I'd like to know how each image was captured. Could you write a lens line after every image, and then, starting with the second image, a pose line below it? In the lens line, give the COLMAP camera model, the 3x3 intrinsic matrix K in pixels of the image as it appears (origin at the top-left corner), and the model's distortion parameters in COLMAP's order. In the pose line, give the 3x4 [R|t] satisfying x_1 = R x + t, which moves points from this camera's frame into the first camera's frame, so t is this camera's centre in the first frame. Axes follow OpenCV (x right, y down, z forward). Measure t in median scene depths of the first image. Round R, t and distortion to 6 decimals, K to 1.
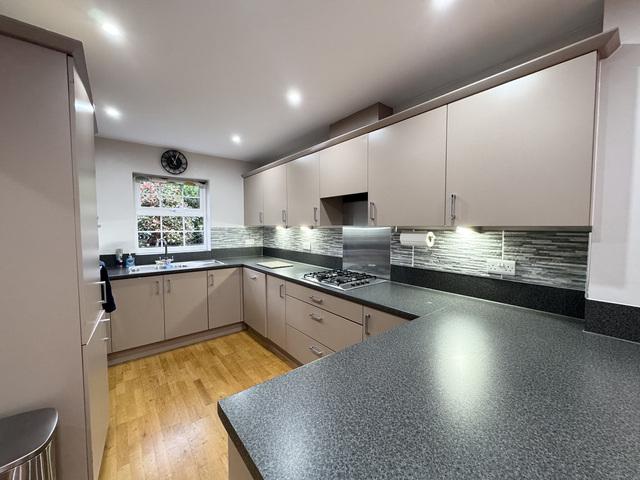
lens RADIAL K [[255.3, 0, 322.0], [0, 255.3, 240.1], [0, 0, 1]] dist [-0.000218, -0.000035]
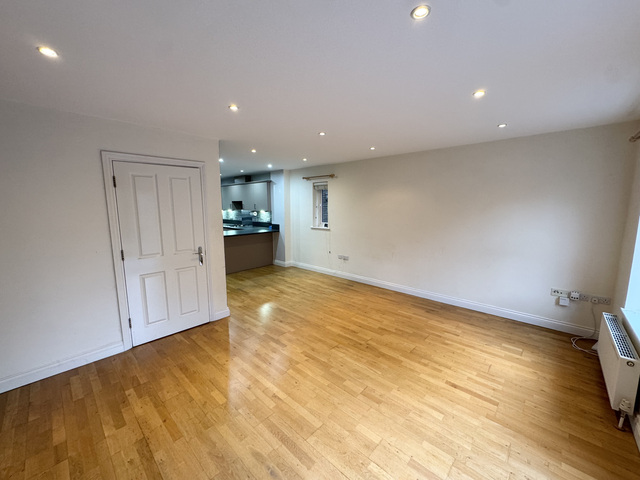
lens RADIAL K [[255.3, 0, 319.9], [0, 255.3, 241.3], [0, 0, 1]] dist [-0.000218, -0.000035]
pose [[0.990188, -0.018529, 0.138505, 0.540138], [0.006520, 0.996216, 0.086663, 0.054064], [-0.139587, -0.084909, 0.986563, -1.959892]]
